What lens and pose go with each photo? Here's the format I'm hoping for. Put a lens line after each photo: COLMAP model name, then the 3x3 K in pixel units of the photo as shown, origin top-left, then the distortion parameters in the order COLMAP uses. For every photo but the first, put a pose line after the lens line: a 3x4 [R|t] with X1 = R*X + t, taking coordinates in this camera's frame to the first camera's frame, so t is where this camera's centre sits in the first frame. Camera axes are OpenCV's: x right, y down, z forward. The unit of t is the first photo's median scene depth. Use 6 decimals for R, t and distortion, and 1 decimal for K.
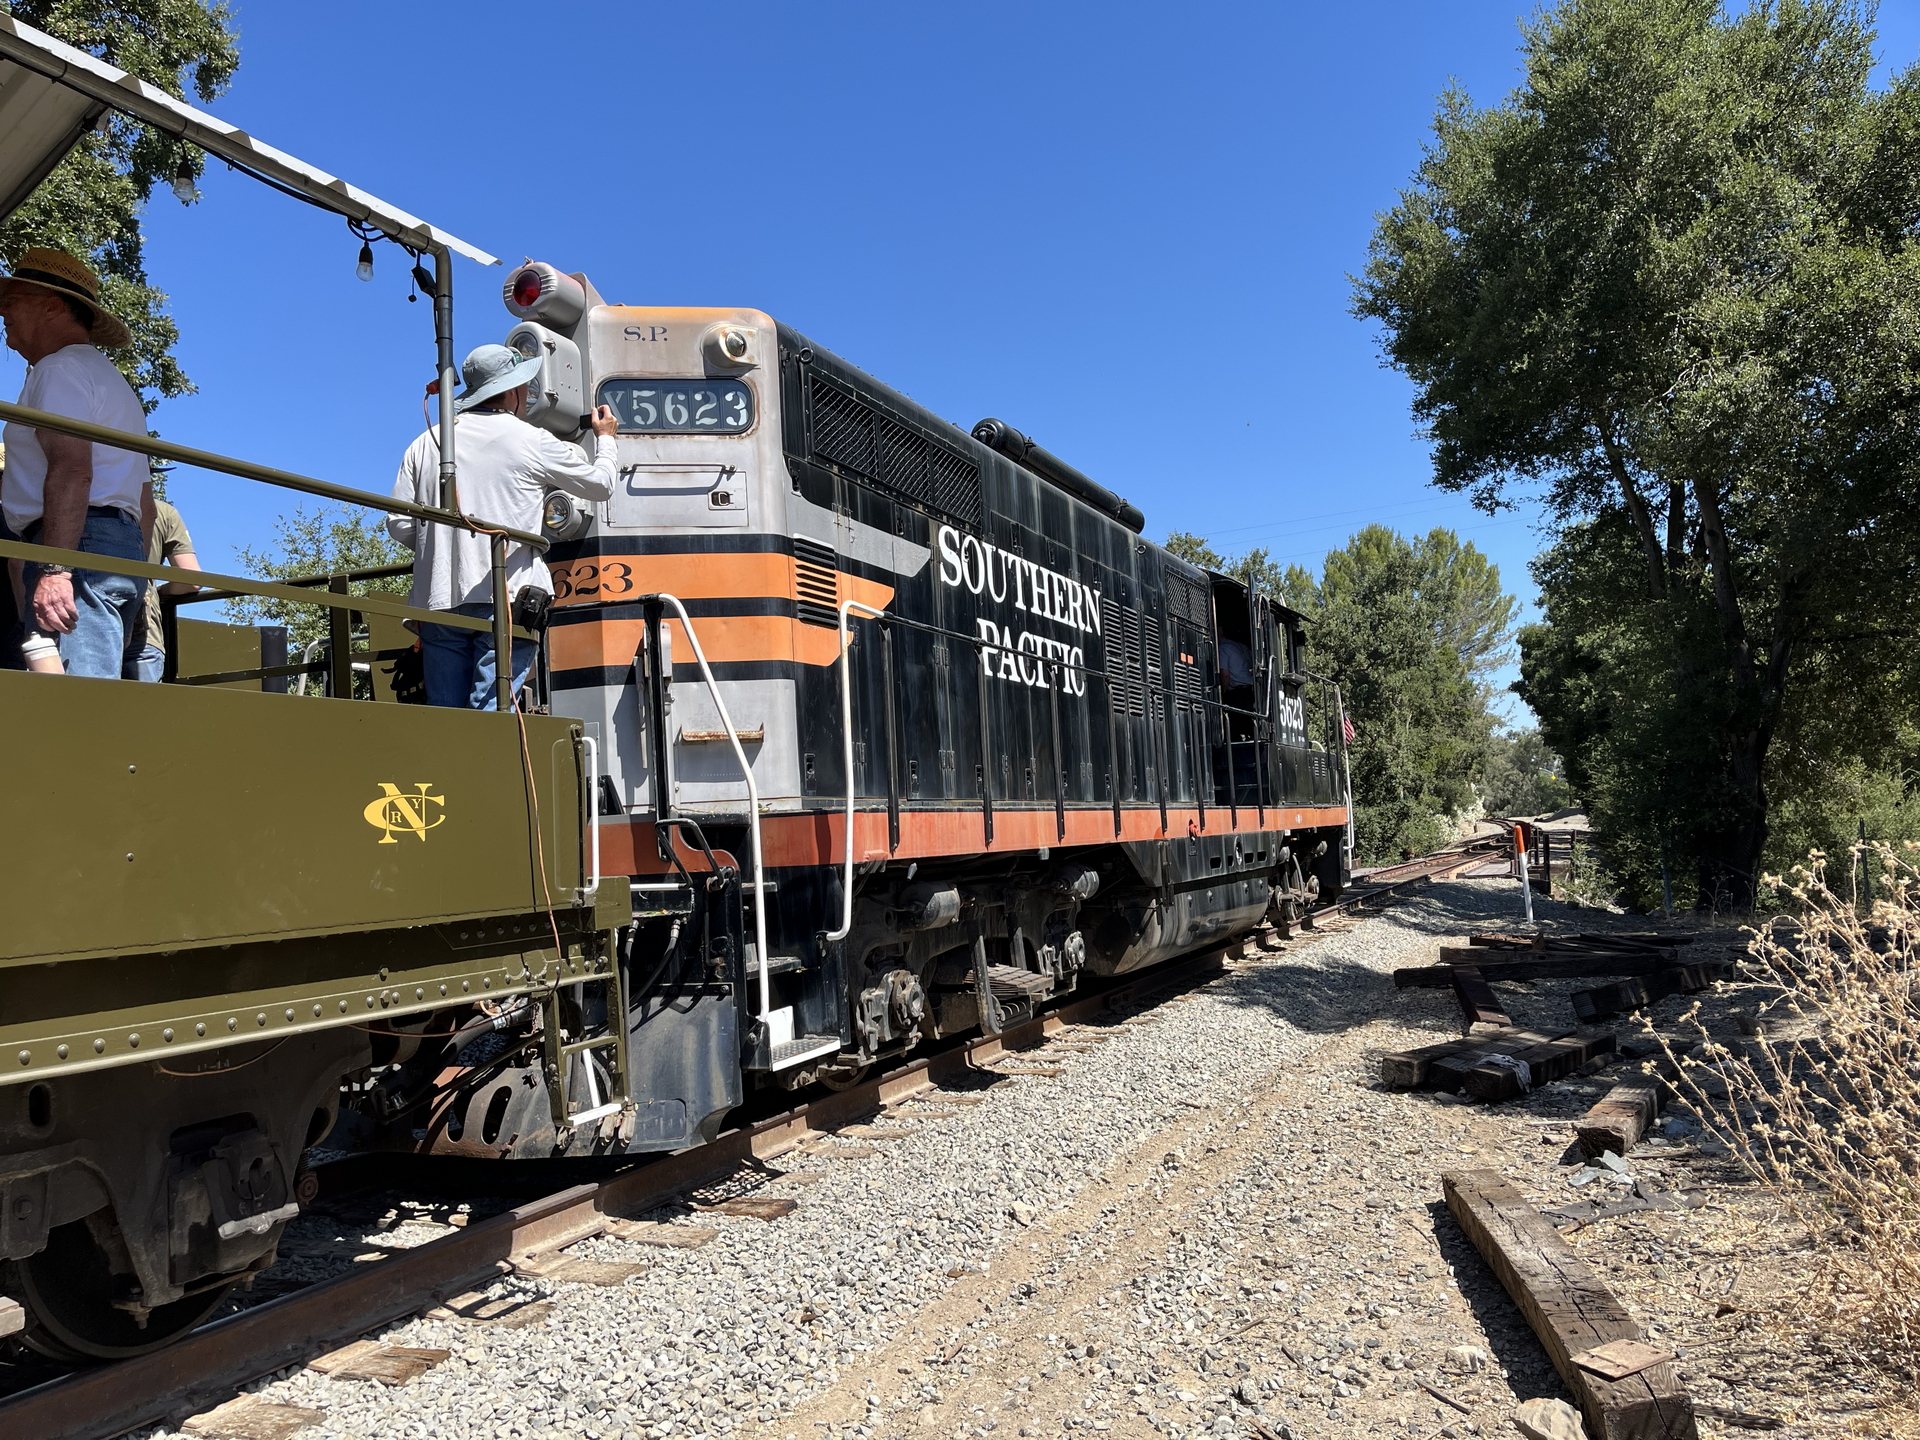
lens RADIAL K [[1444.5, 0, 960.0], [0, 1444.5, 720.0], [0, 0, 1]] dist [0.087518, -0.119356]
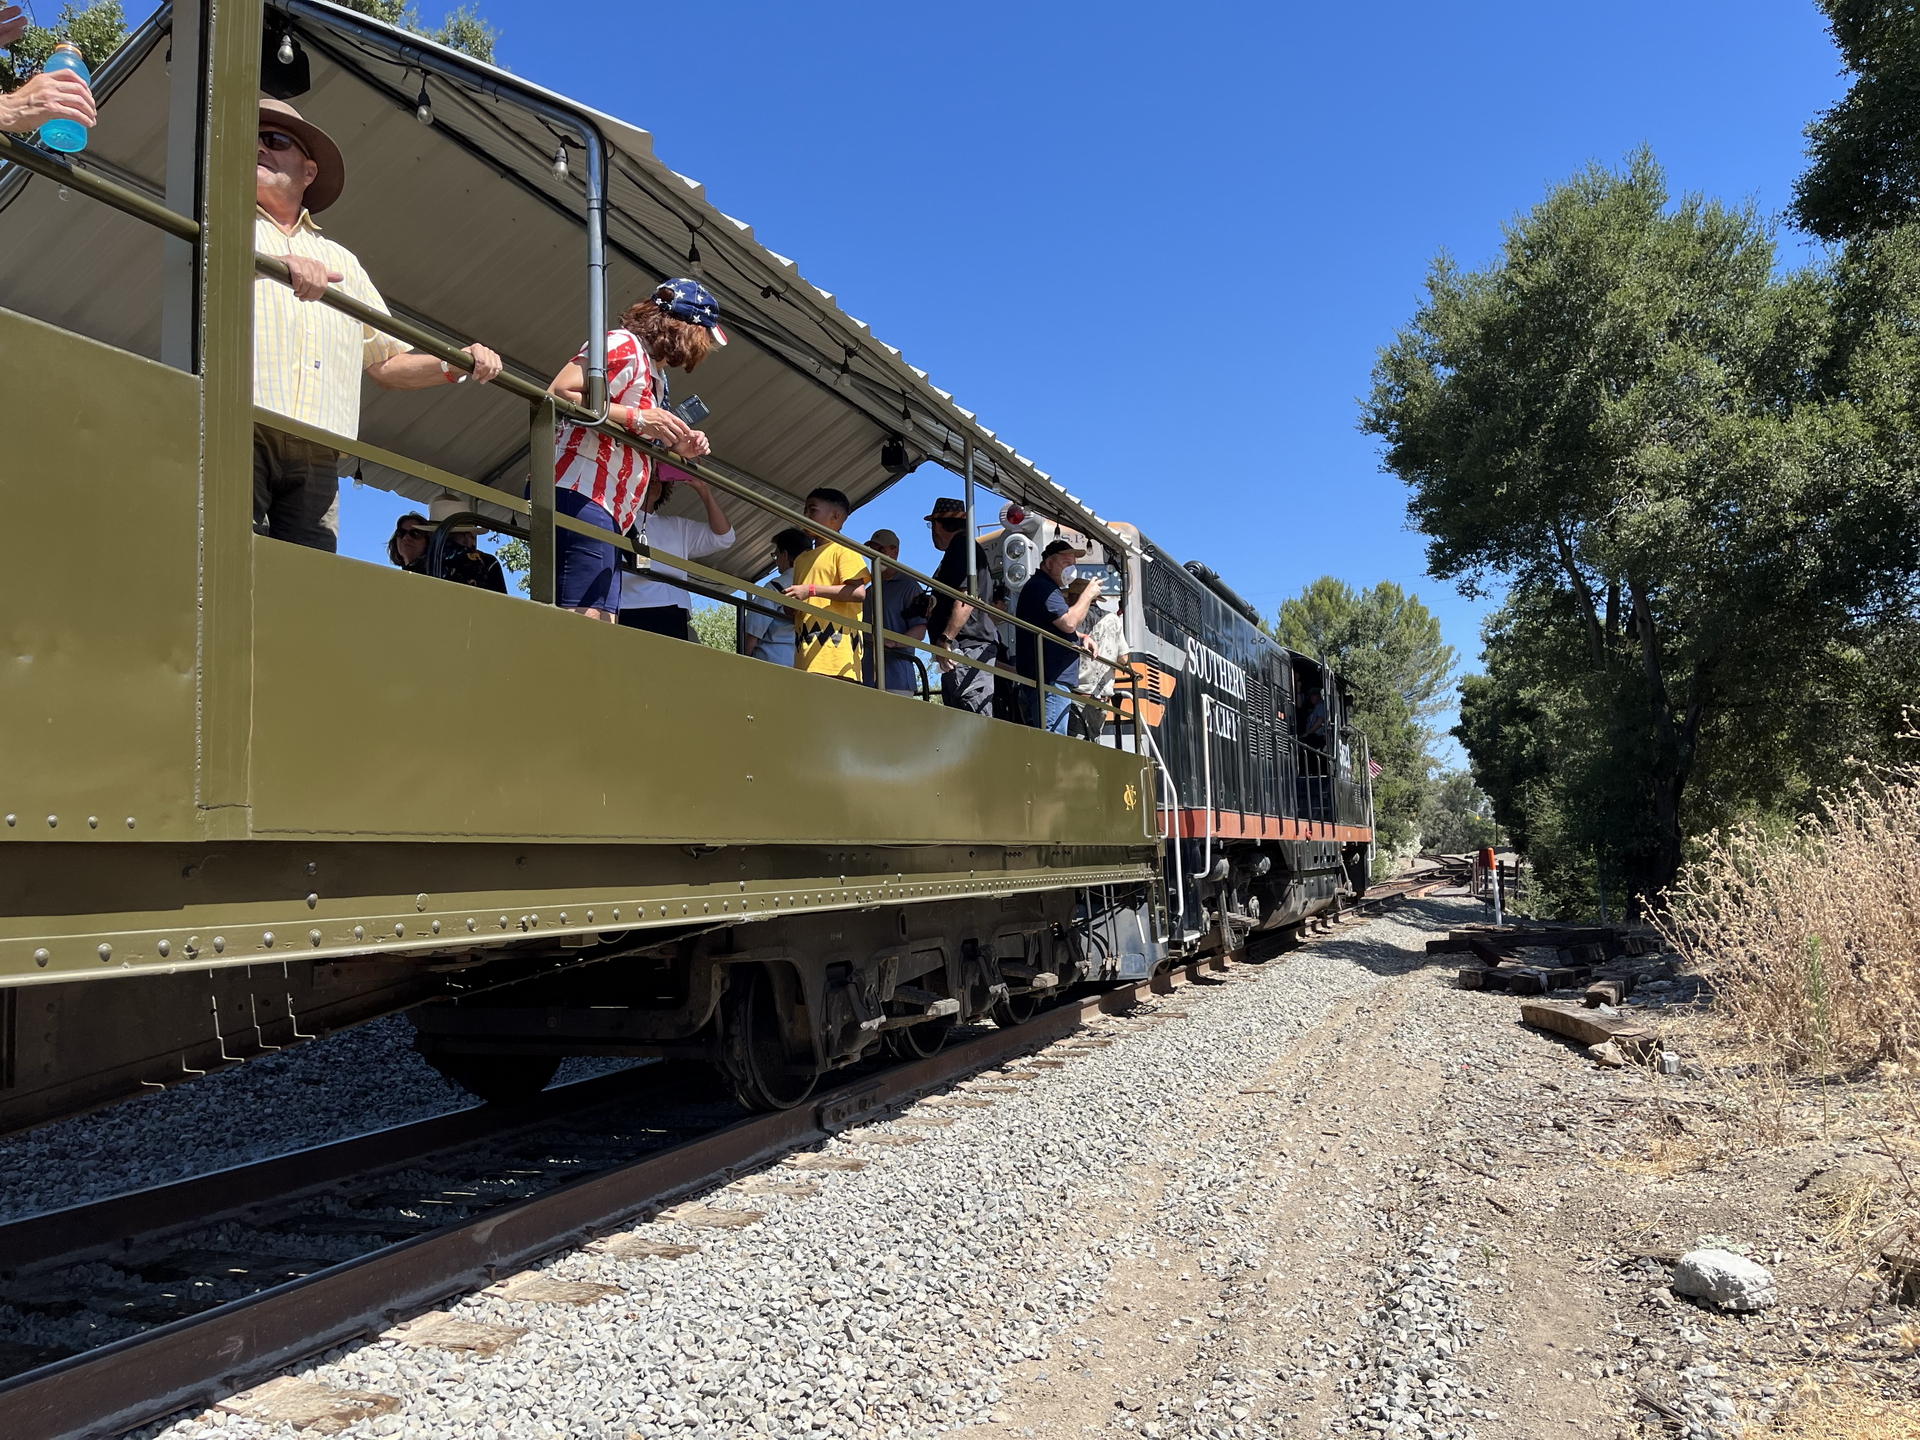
lens RADIAL K [[1468.1, 0, 960.0], [0, 1468.1, 720.0], [0, 0, 1]] dist [0.028418, -0.001142]
pose [[0.998455, 0.023650, 0.050272, -0.131545], [-0.022637, 0.999531, -0.020640, -0.001317], [-0.050737, 0.019470, 0.998522, -0.231699]]
